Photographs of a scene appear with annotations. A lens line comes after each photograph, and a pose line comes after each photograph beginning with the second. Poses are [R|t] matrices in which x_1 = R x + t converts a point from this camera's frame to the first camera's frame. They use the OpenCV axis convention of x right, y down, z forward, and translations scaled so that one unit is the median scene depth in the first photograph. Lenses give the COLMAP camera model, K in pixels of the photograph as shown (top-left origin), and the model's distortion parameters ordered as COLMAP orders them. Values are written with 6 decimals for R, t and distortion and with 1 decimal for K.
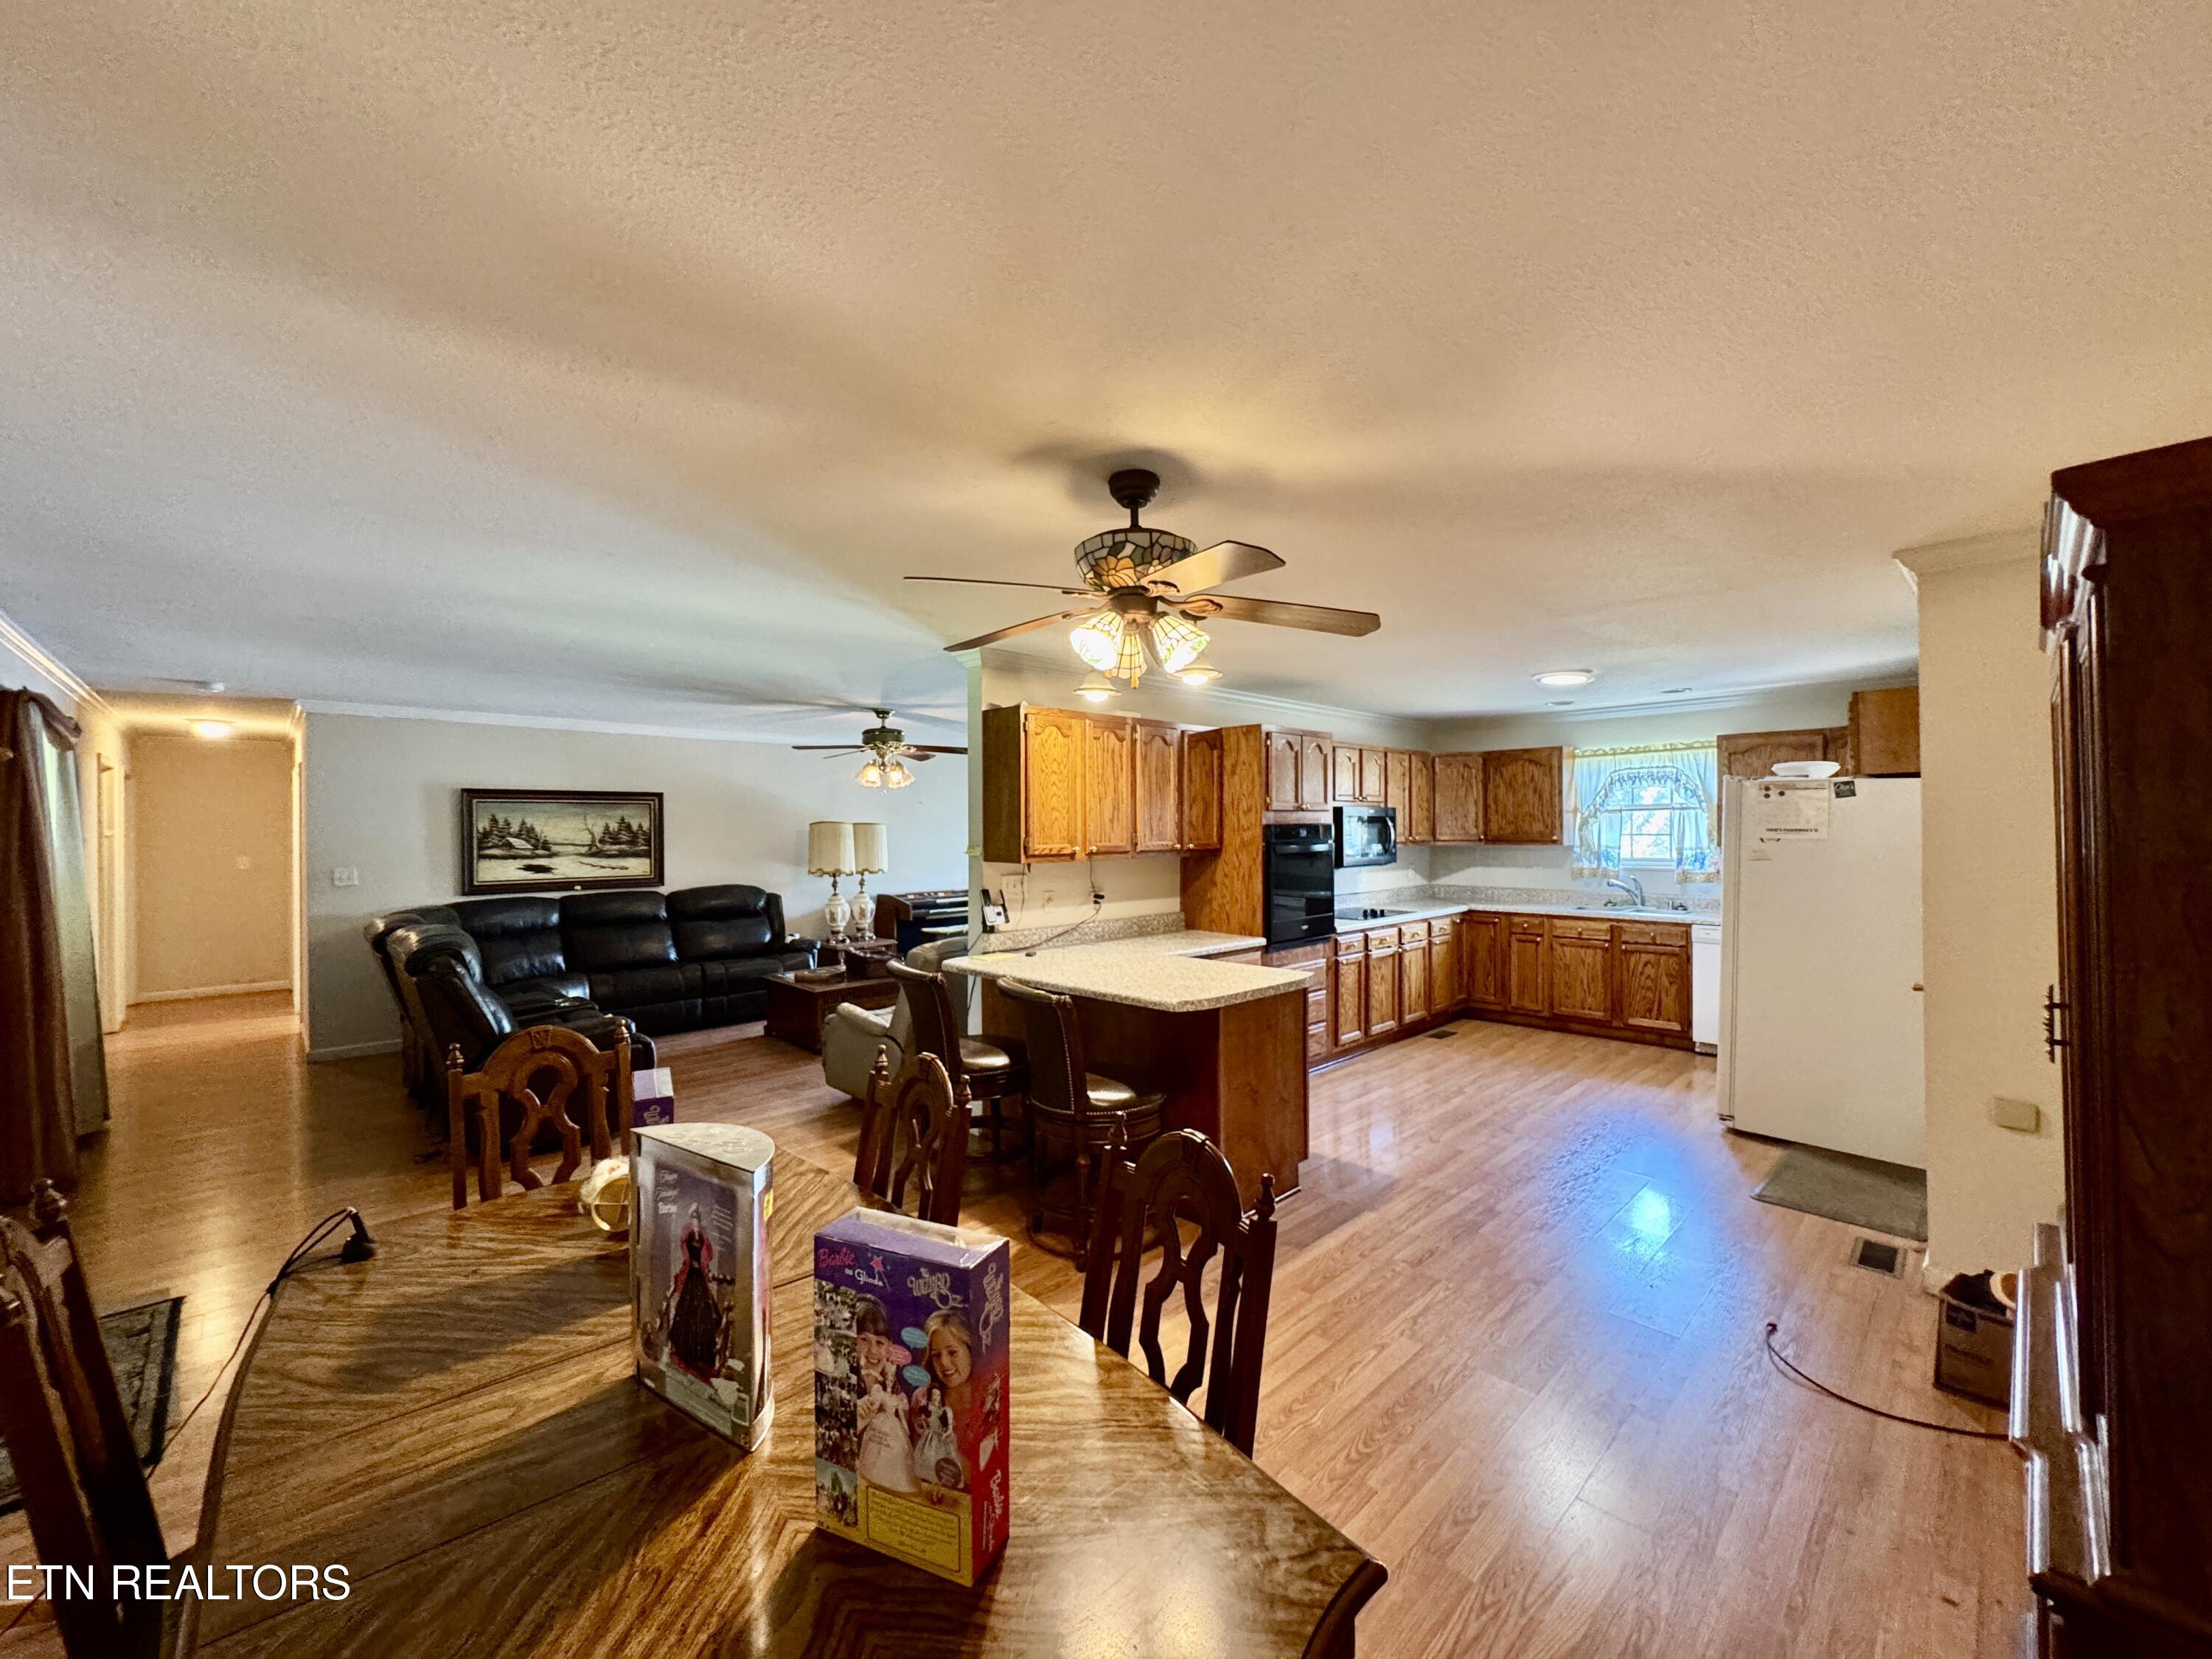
lens RADIAL K [[895.8, 0, 1106.2], [0, 895.8, 828.2], [0, 0, 1]] dist [-0.002059, 0.002406]
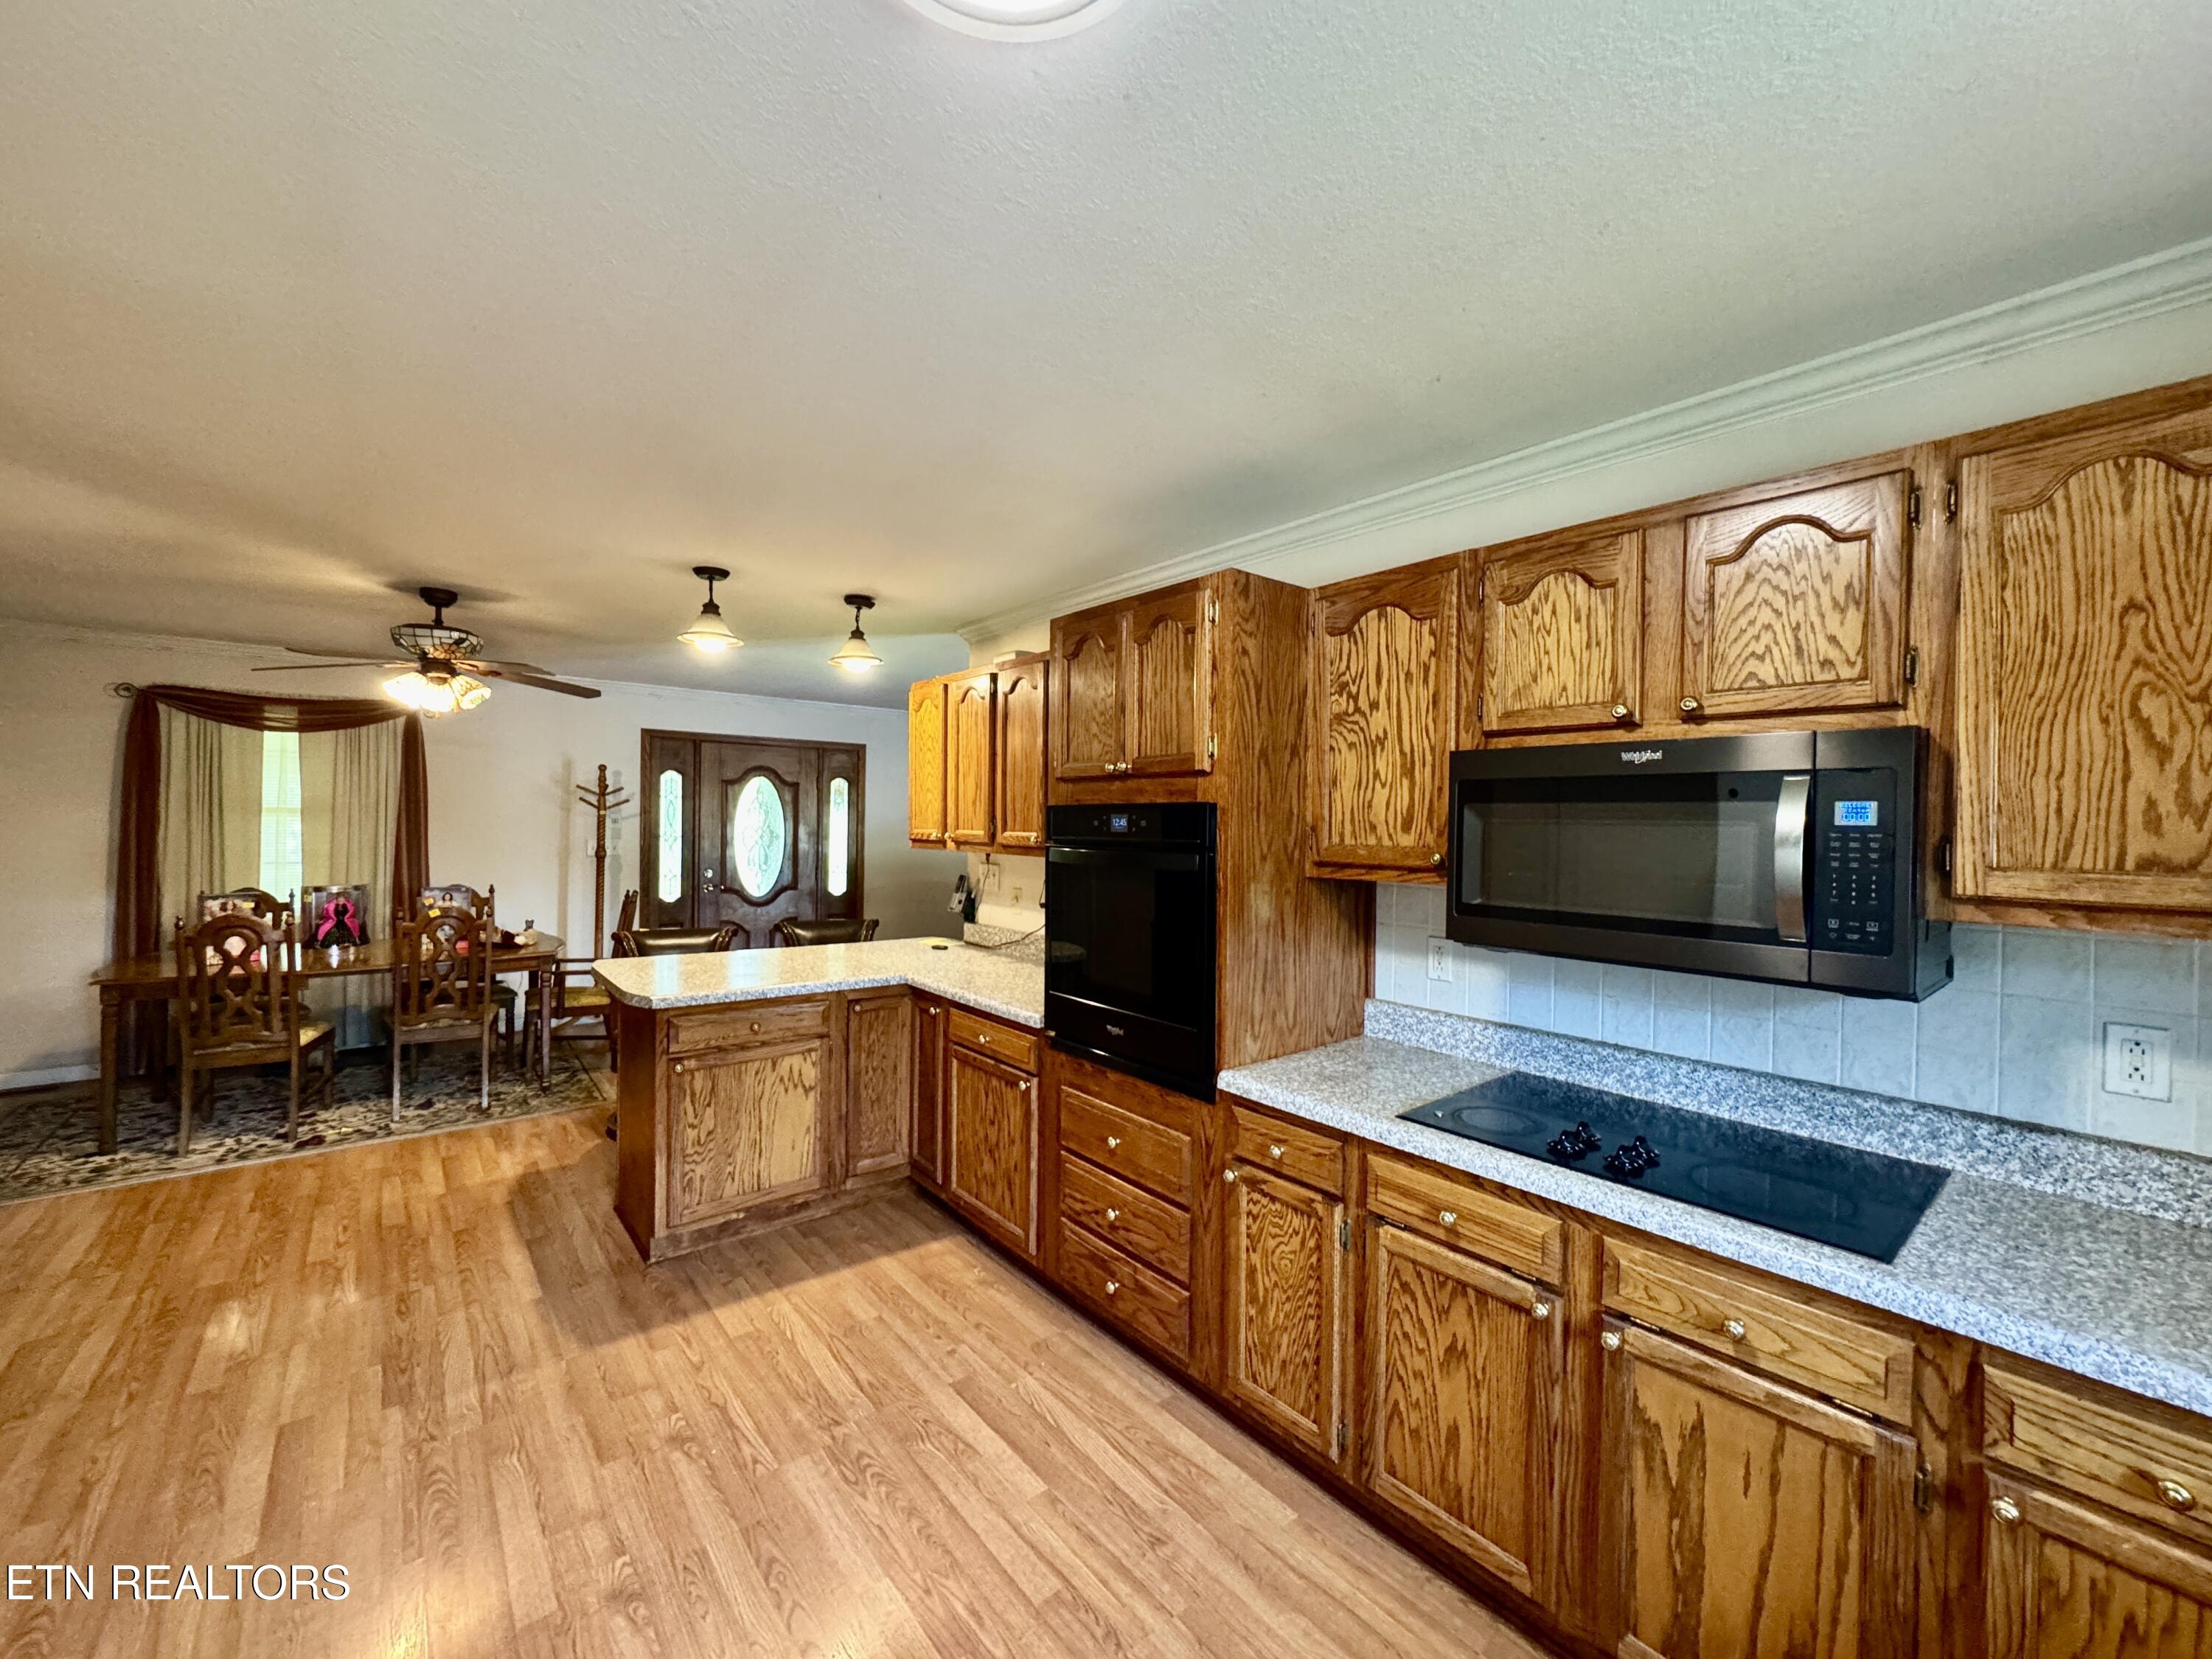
lens RADIAL K [[895.8, 0, 1104.6], [0, 895.8, 829.3], [0, 0, 1]] dist [-0.002059, 0.002406]
pose [[-0.099390, 0.013194, -0.994961, 0.543049], [-0.018050, 0.999724, 0.015060, 0.000892], [0.994885, 0.019456, -0.099124, 0.834873]]
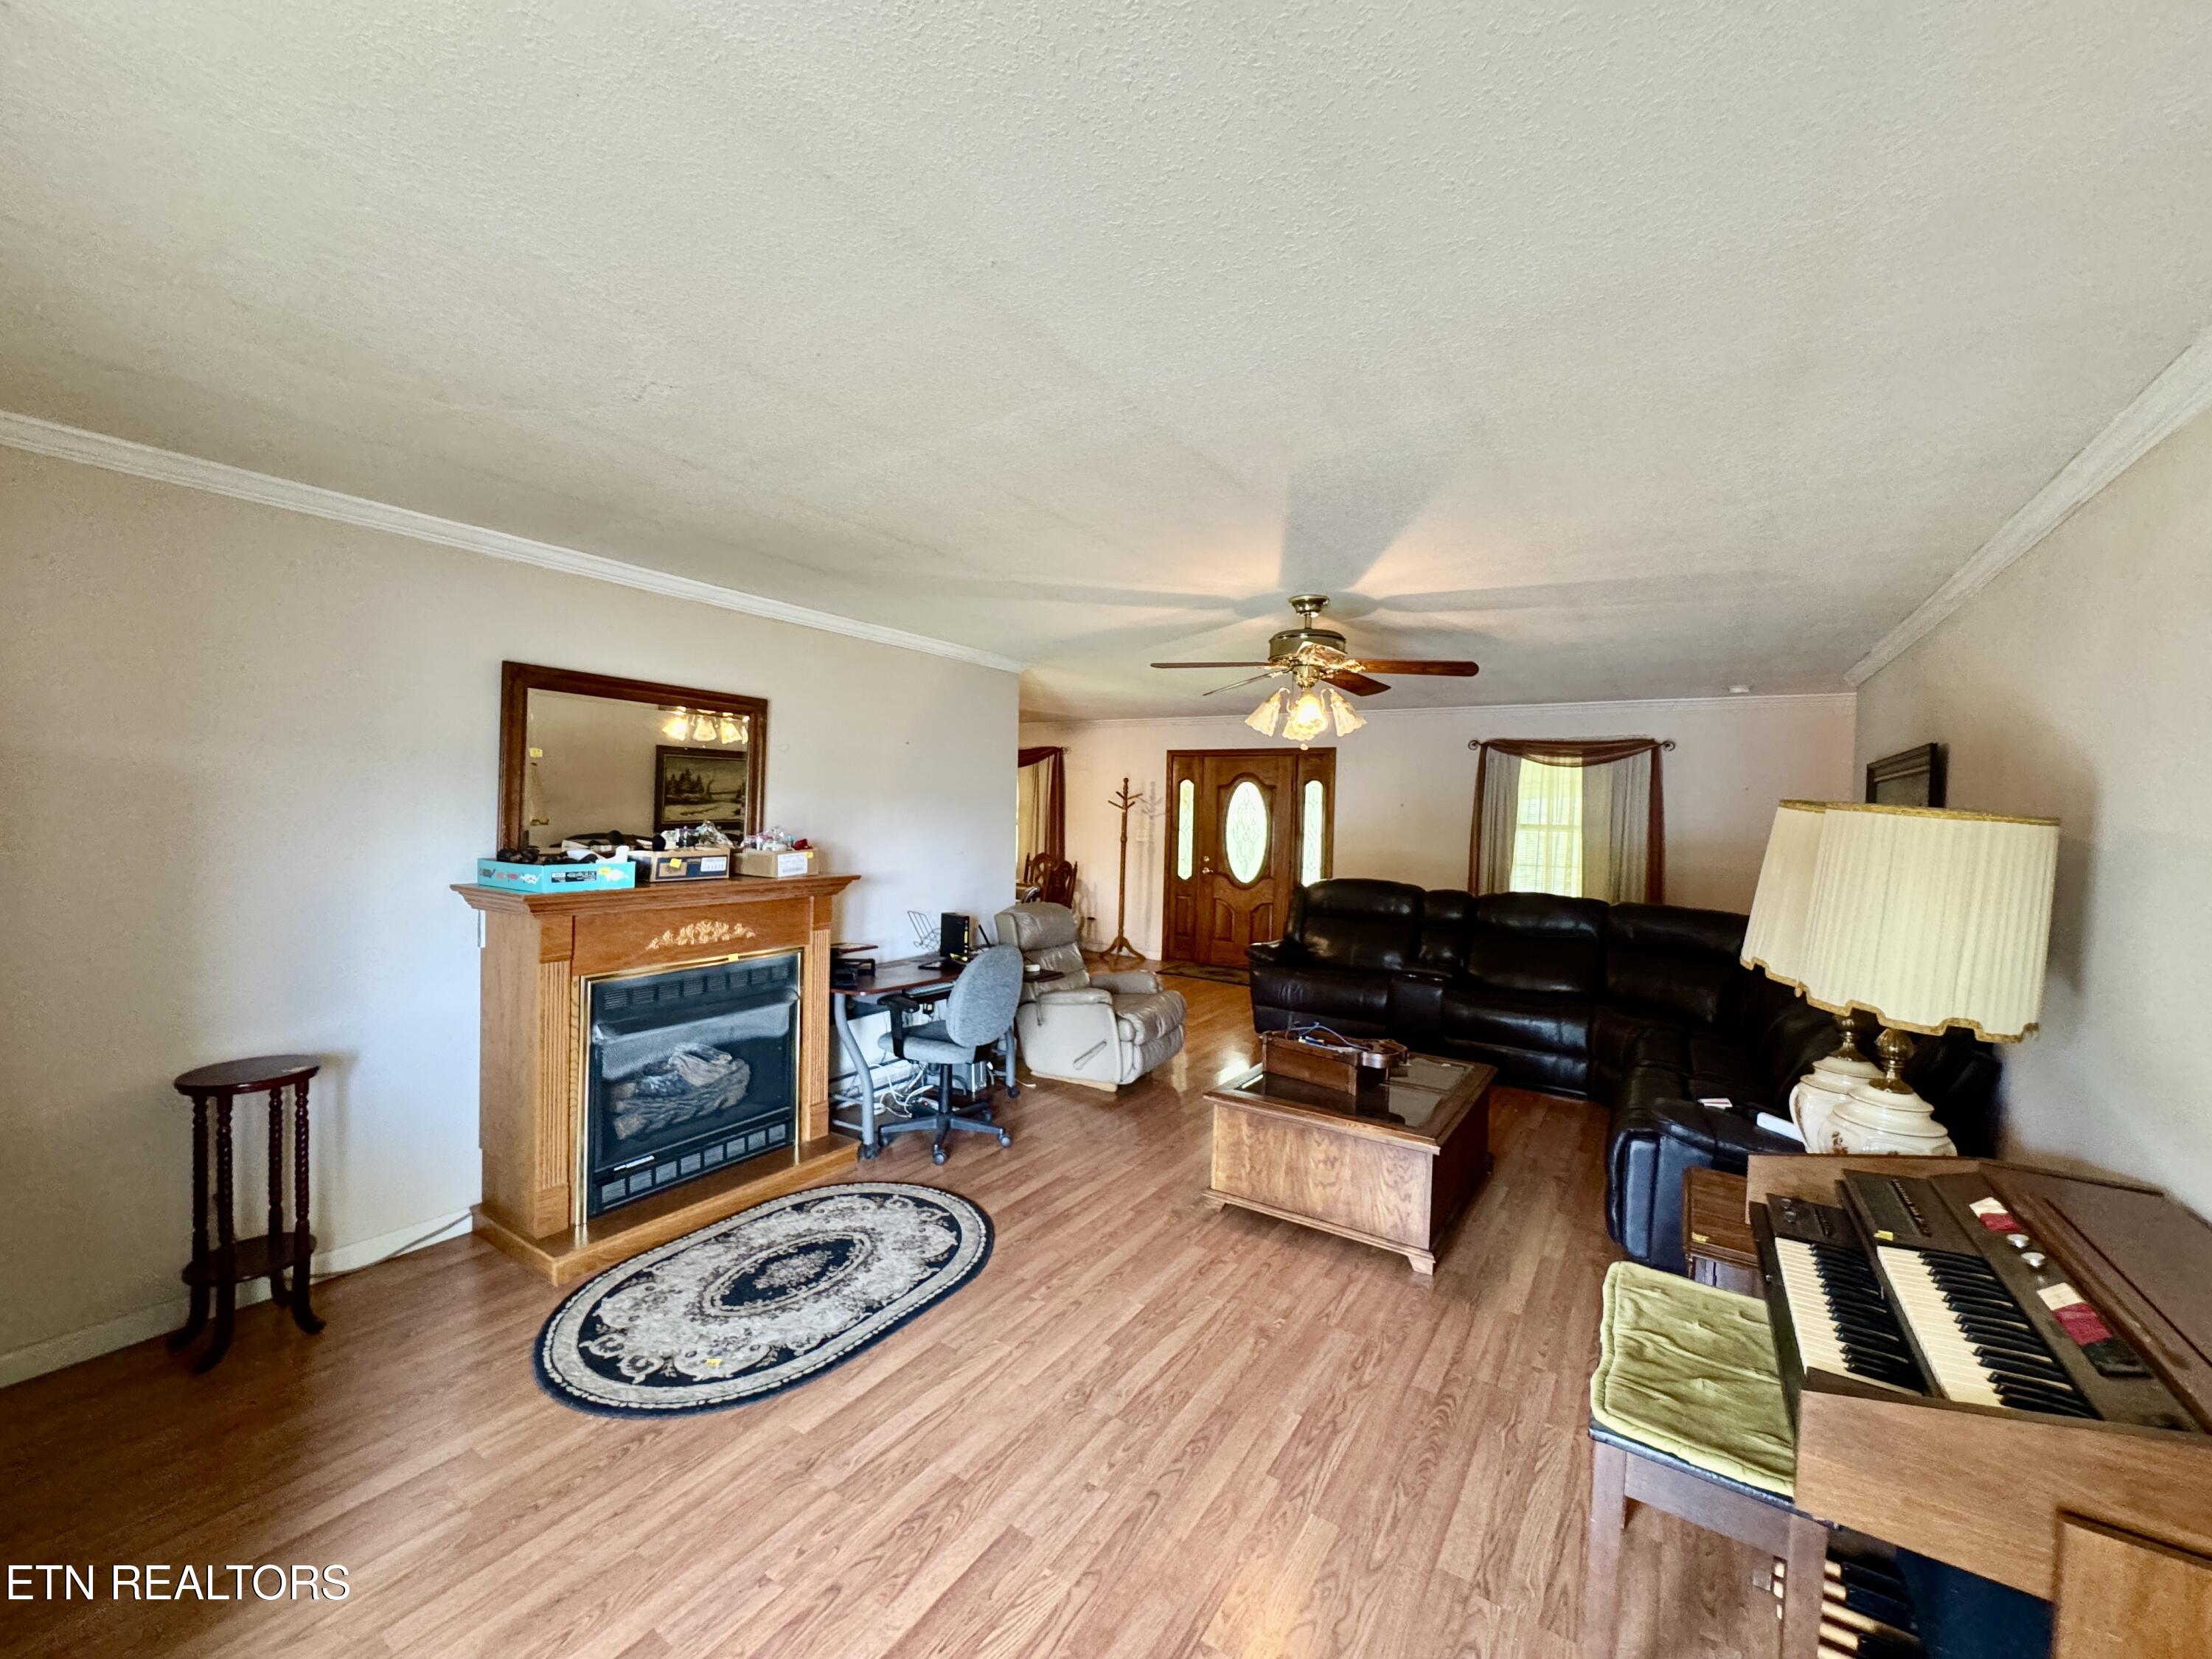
lens RADIAL K [[895.8, 0, 1100.5], [0, 895.8, 835.8], [0, 0, 1]] dist [-0.002059, 0.002406]
pose [[-0.973854, -0.020381, -0.226259, 0.038772], [-0.026672, 0.999337, 0.024779, 0.011774], [0.225603, 0.030166, -0.973752, 1.473124]]
